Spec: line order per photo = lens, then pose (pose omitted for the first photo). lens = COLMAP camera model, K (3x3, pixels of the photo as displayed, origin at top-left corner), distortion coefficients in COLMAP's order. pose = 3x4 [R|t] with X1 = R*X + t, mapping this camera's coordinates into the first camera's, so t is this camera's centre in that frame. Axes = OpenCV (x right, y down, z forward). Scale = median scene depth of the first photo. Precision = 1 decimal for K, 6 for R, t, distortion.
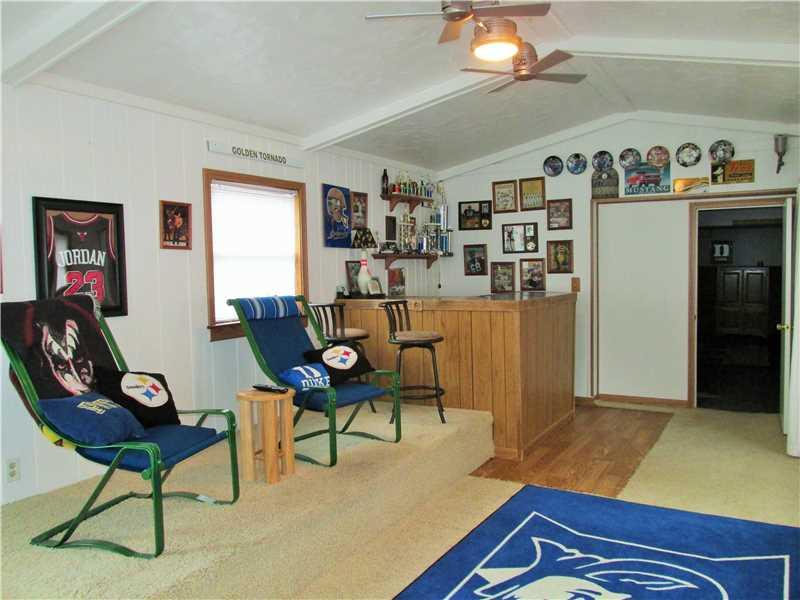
lens RADIAL K [[665.7, 0, 399.9], [0, 665.7, 303.7], [0, 0, 1]] dist [-0.014834, -0.011647]
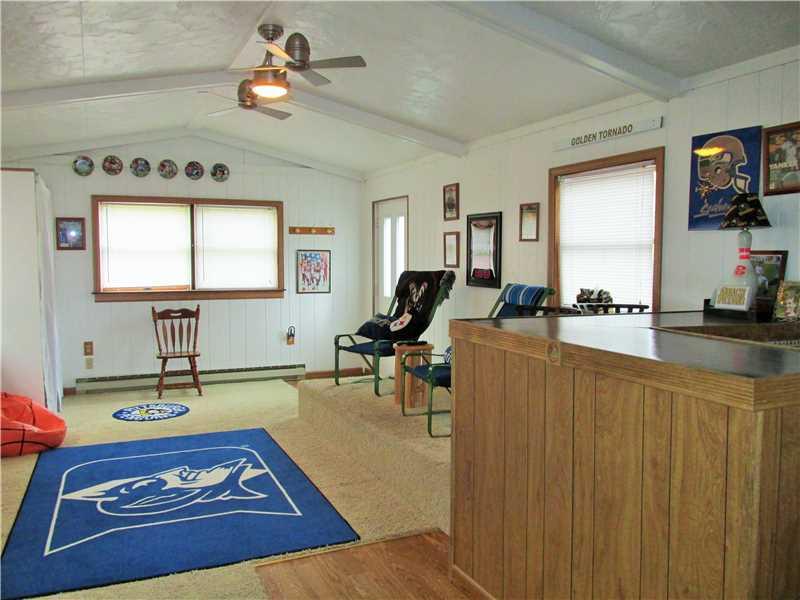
lens RADIAL K [[665.7, 0, 404.6], [0, 665.7, 301.1], [0, 0, 1]] dist [-0.014834, -0.011647]
pose [[-0.588399, 0.072384, -0.805324, 0.556920], [-0.037963, 0.992414, 0.116937, -0.073732], [0.807679, 0.099378, -0.581188, 1.056956]]
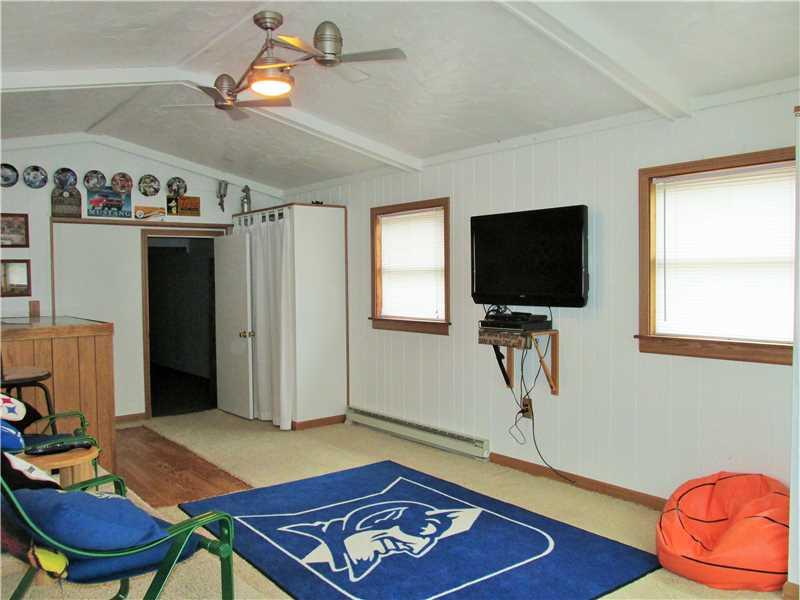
lens RADIAL K [[665.7, 0, 398.9], [0, 665.7, 295.8], [0, 0, 1]] dist [-0.014834, -0.011647]
pose [[0.386239, -0.015673, 0.922265, -0.424133], [0.062884, 0.997977, -0.009376, -0.006874], [-0.920253, 0.061617, 0.386444, 0.211042]]
